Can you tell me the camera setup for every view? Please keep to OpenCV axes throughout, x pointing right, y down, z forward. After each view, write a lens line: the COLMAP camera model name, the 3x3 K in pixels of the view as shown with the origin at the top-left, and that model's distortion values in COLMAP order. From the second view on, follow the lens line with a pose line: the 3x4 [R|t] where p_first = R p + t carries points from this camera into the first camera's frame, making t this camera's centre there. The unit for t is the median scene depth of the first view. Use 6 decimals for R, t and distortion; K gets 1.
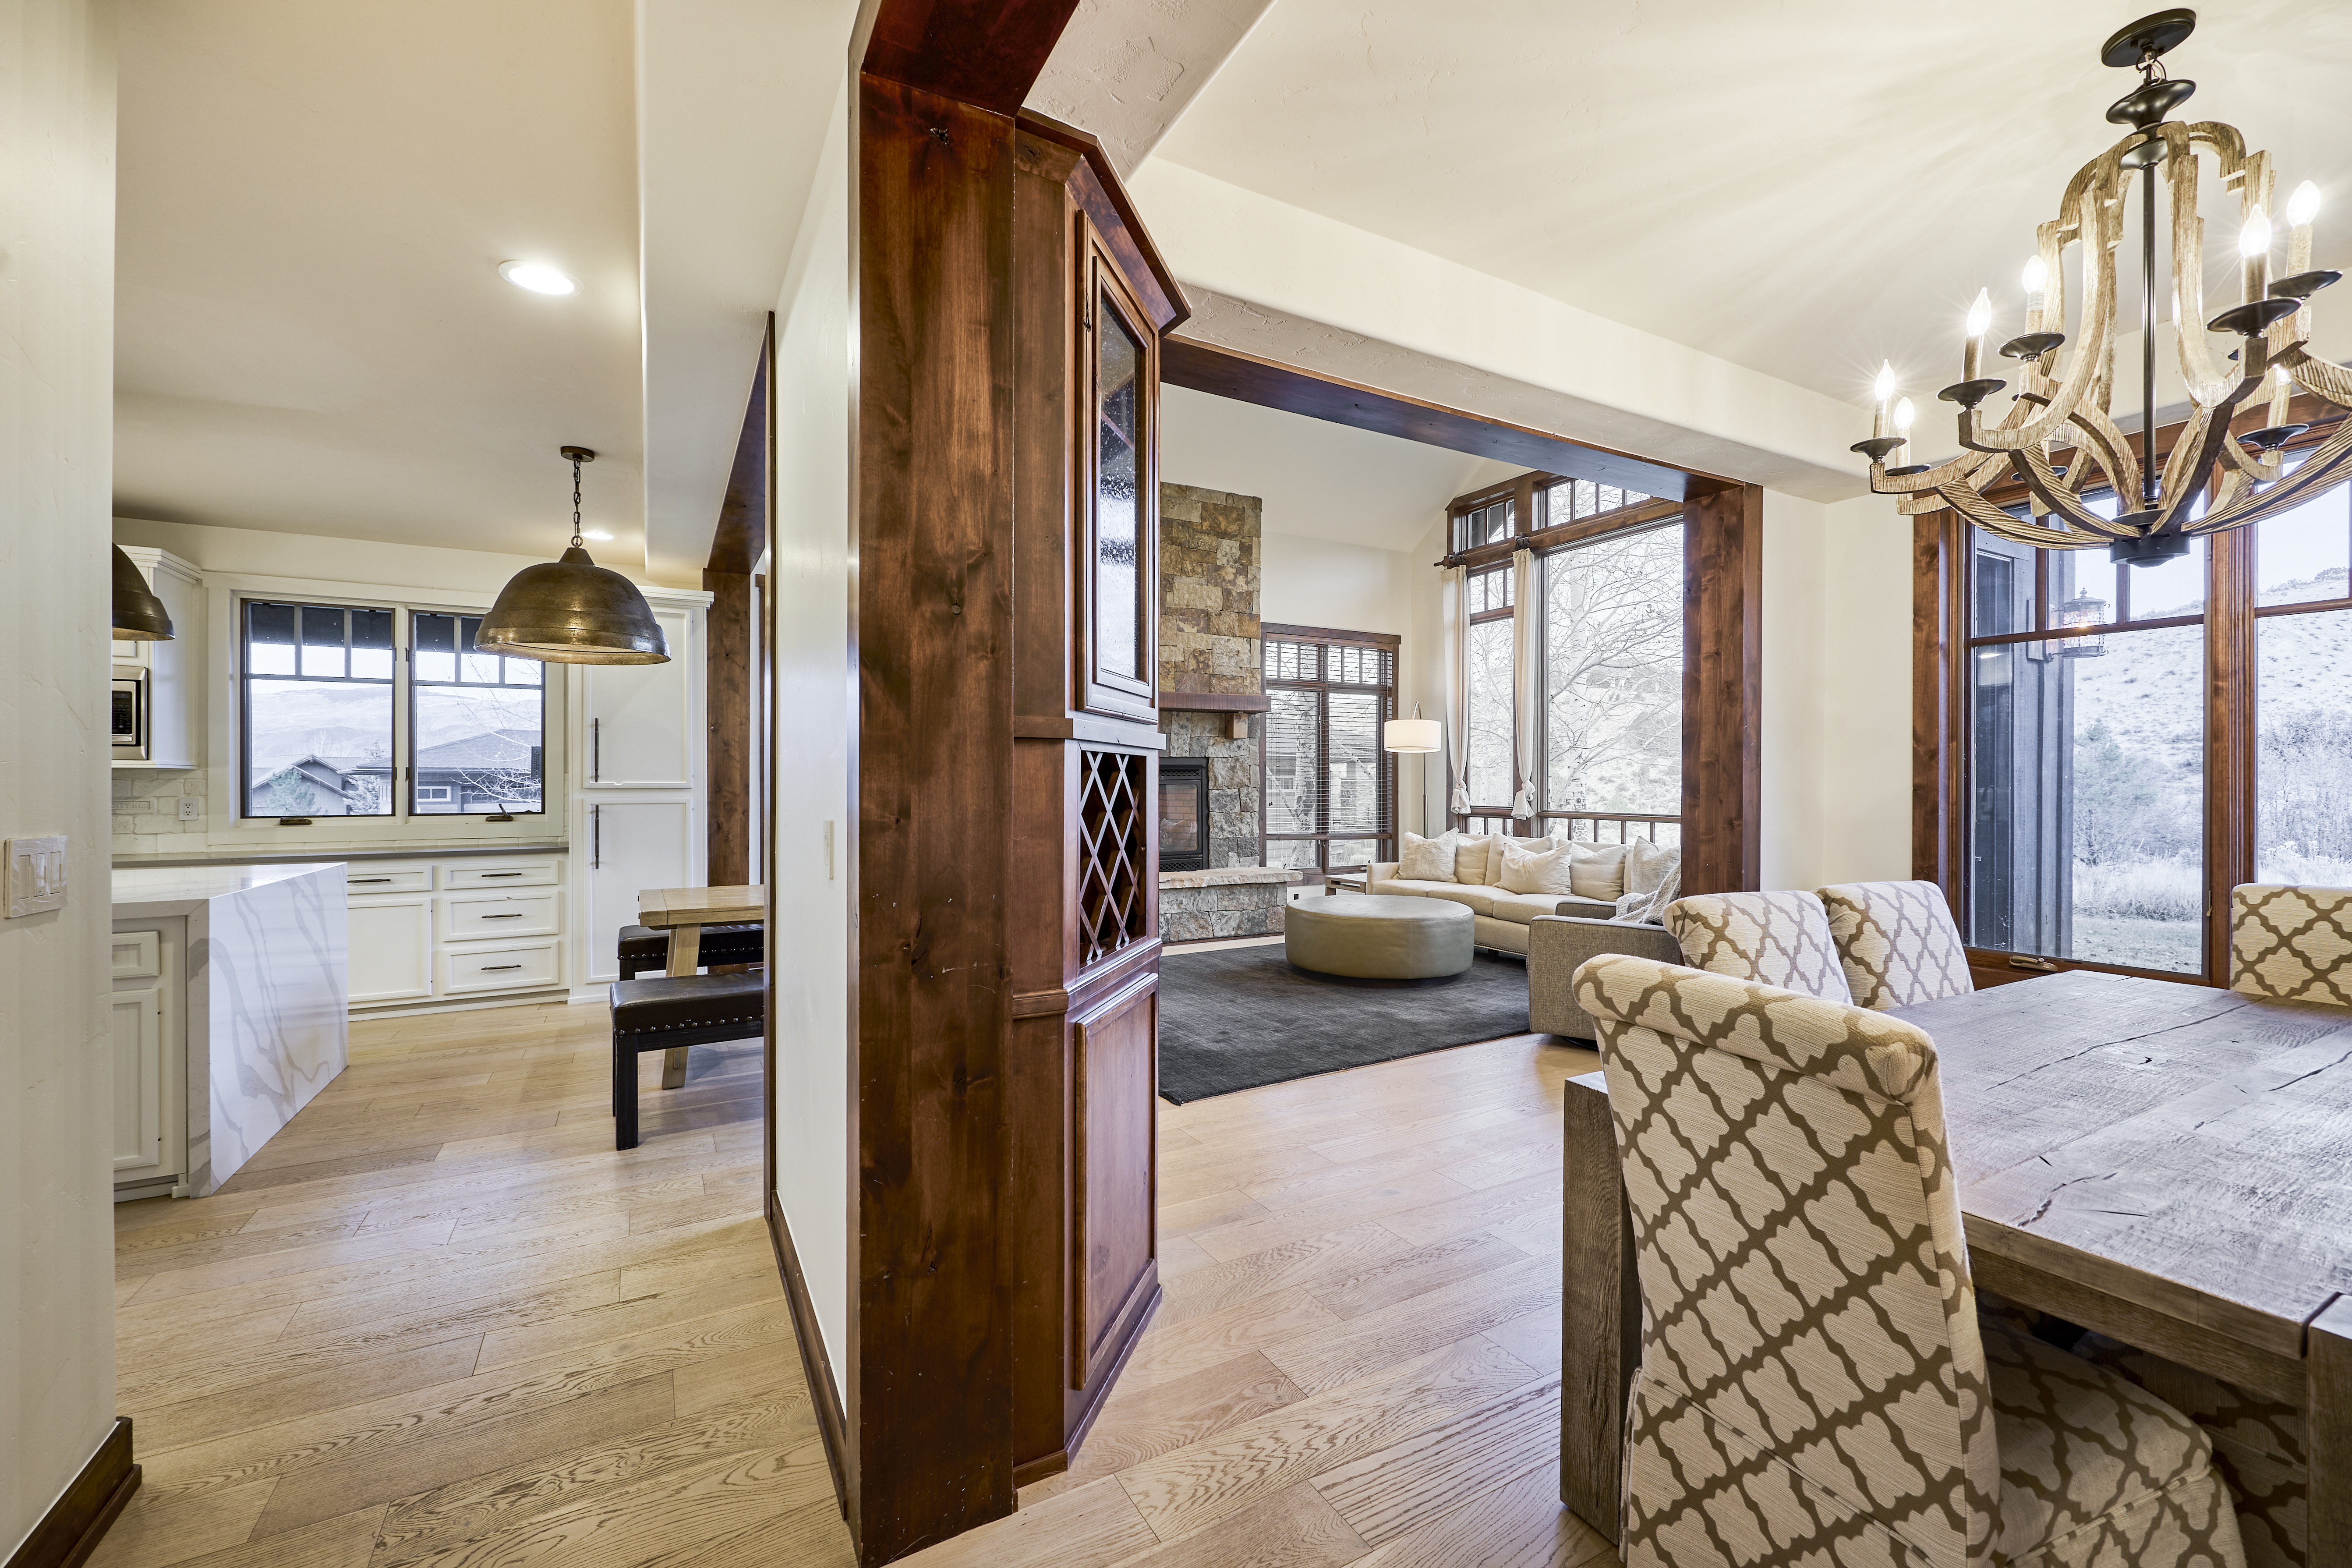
lens RADIAL K [[962.7, 0, 1176.0], [0, 962.7, 784.0], [0, 0, 1]] dist [-0.008128, -0.000038]
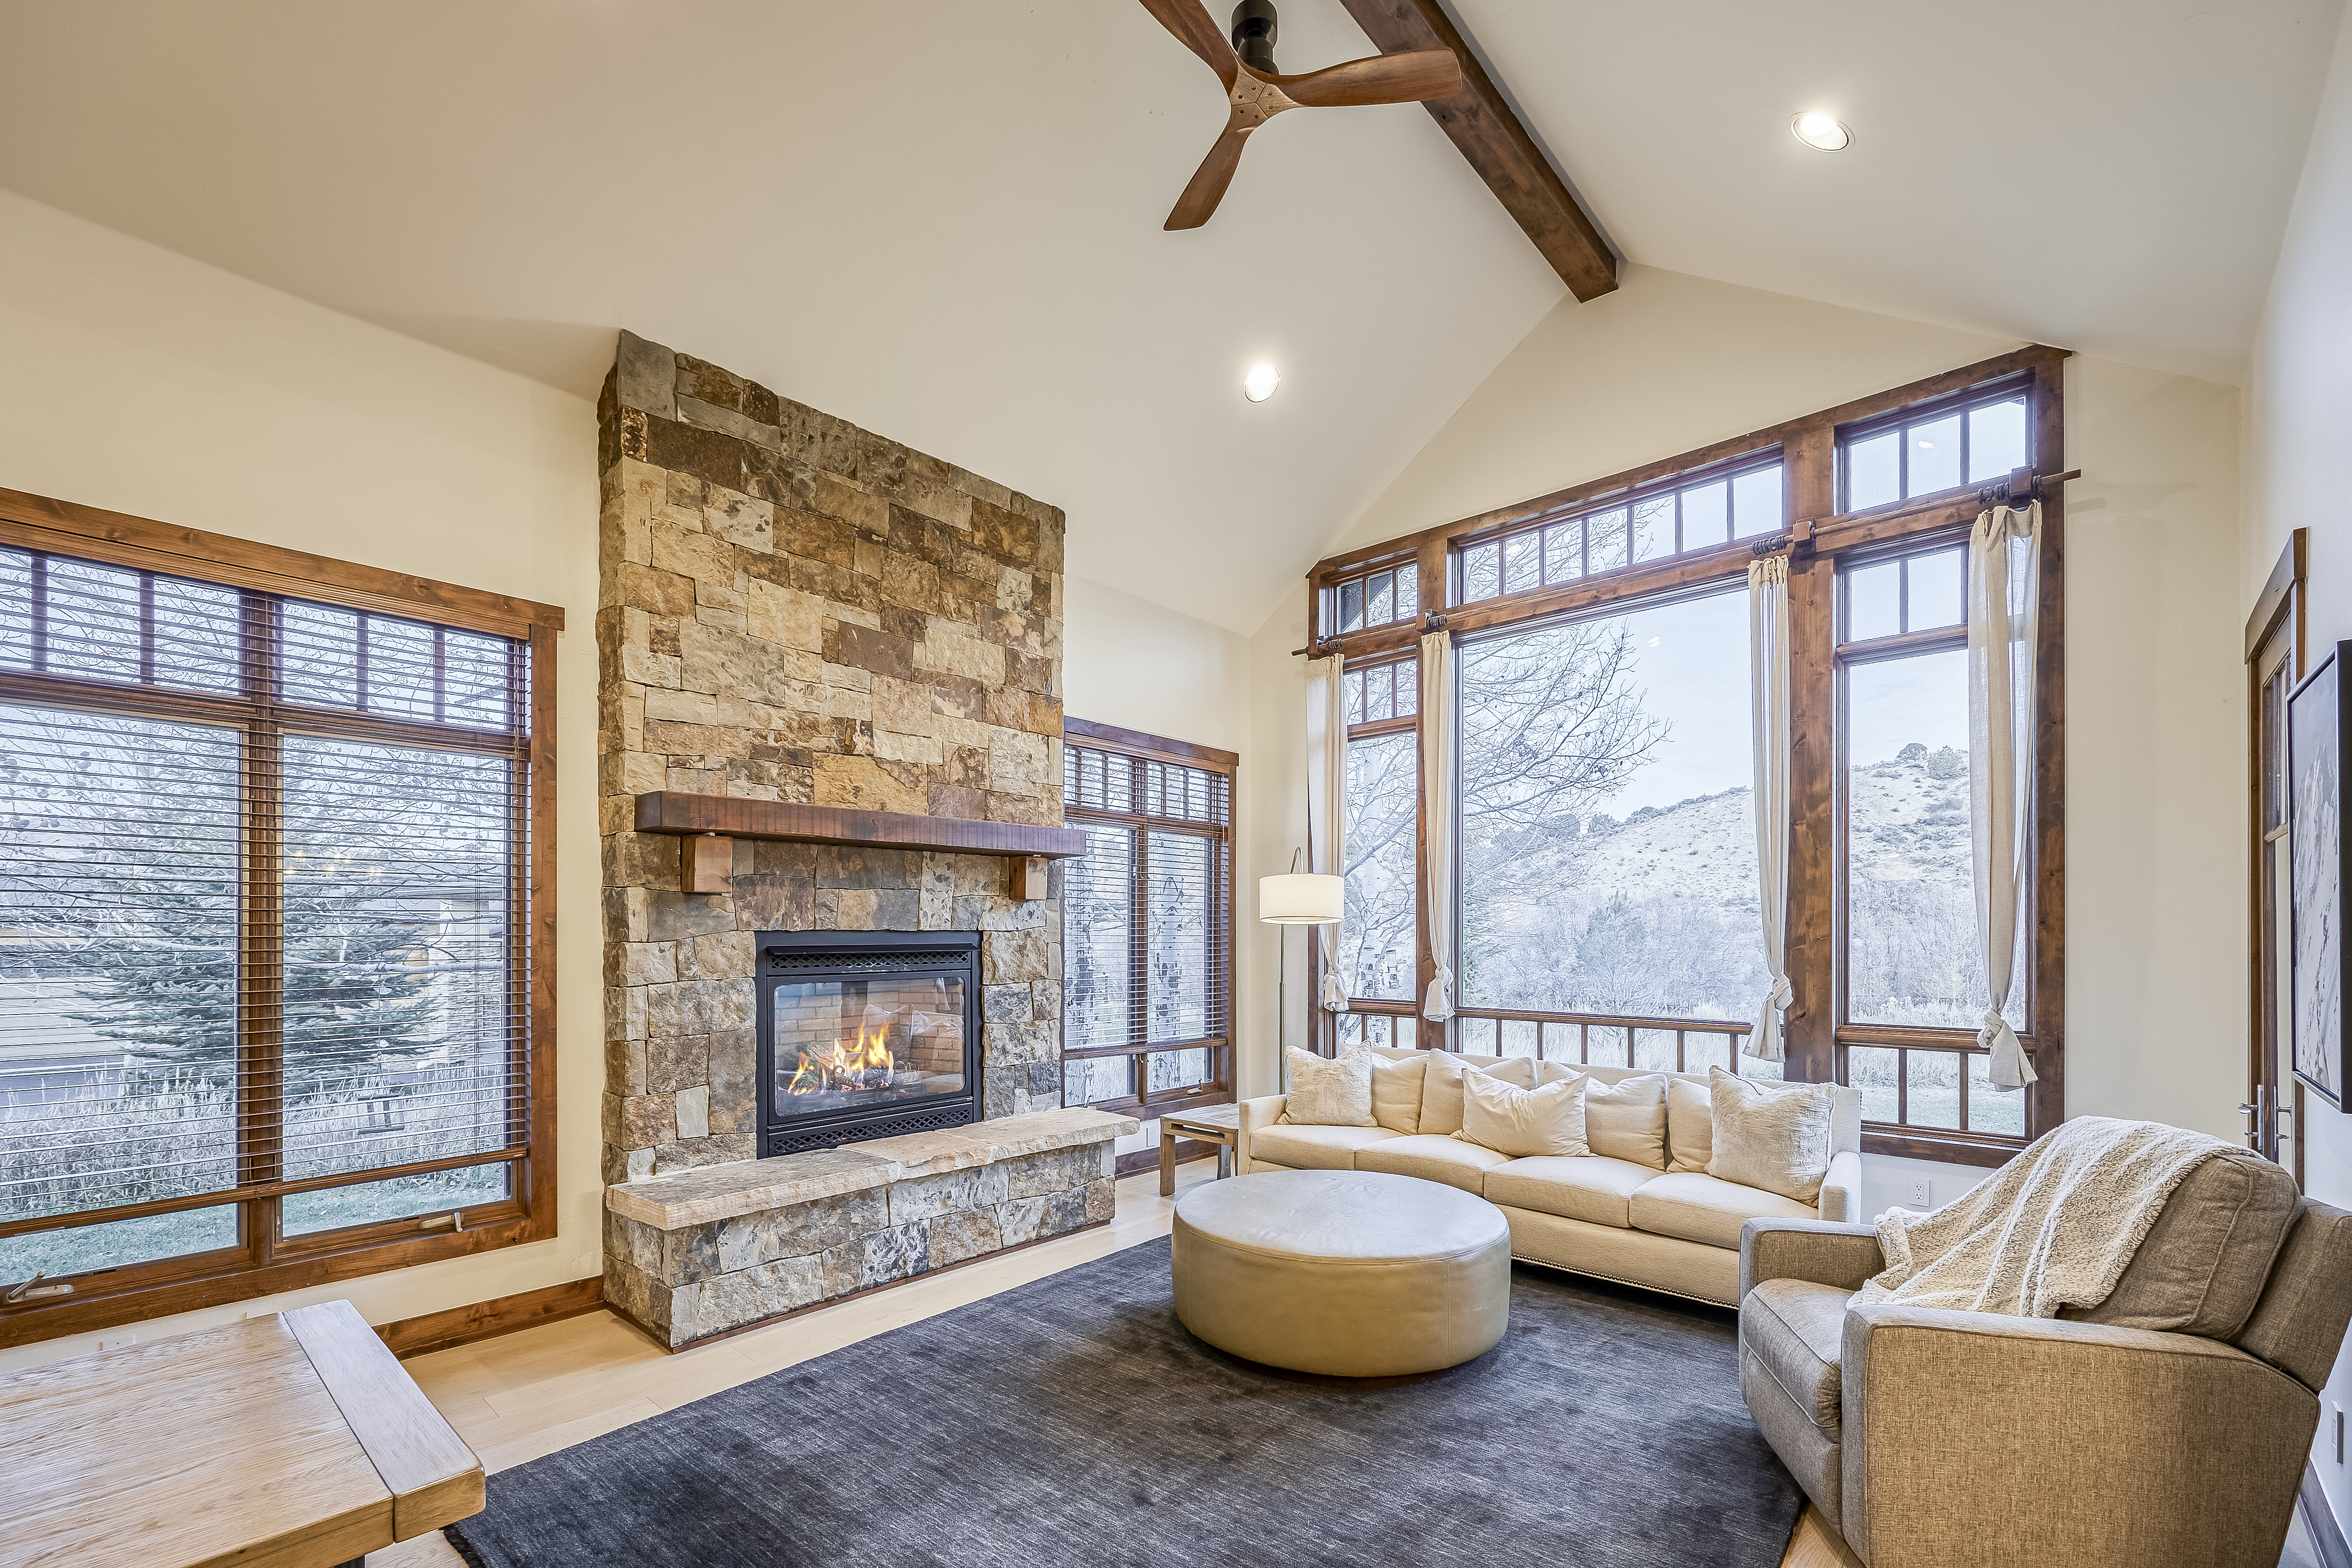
lens RADIAL K [[1003.0, 0, 1170.8], [0, 1003.0, 932.0], [0, 0, 1]] dist [0.000715, 0.000069]
pose [[0.947964, 0.002549, 0.318366, -0.053137], [-0.000471, 0.999978, -0.006603, -0.023162], [-0.318376, 0.006110, 0.947945, 0.381925]]
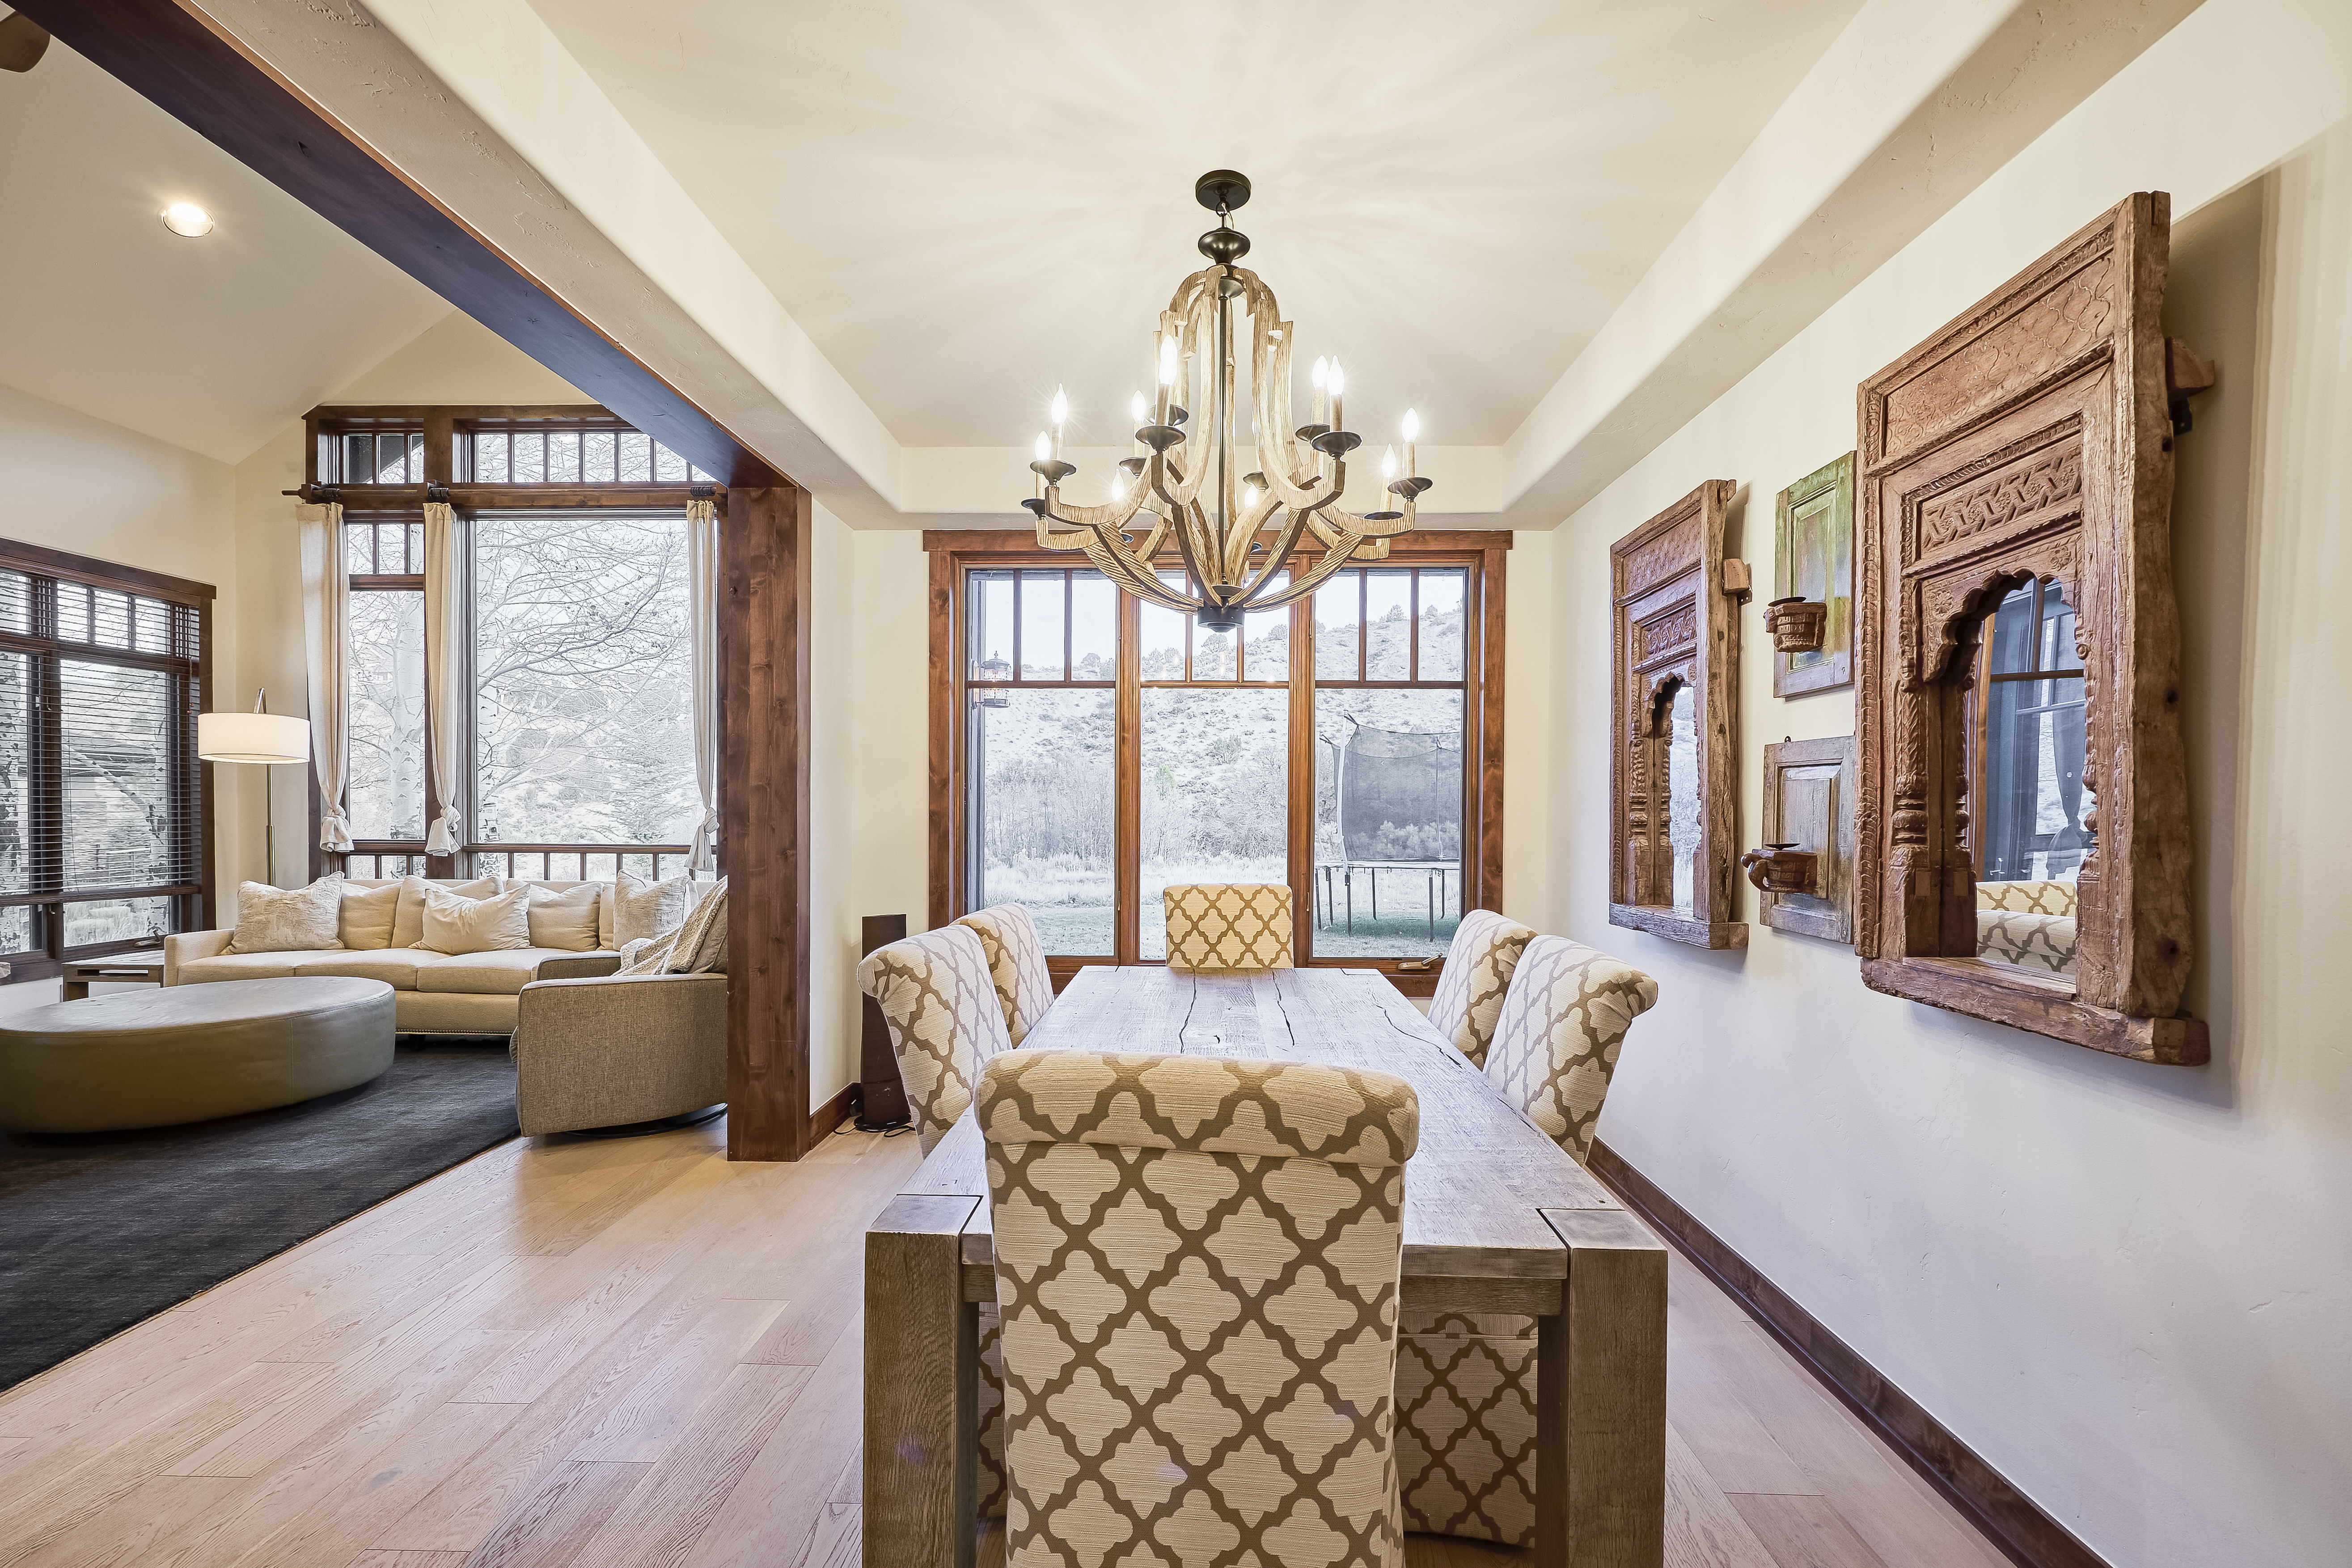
lens RADIAL K [[992.5, 0, 1179.8], [0, 992.5, 824.6], [0, 0, 1]] dist [-0.000945, -0.000142]
pose [[0.509814, -0.013100, 0.860185, -0.021248], [-0.000176, 0.999882, 0.015331, -0.000609], [-0.860285, -0.007967, 0.509752, 0.091195]]
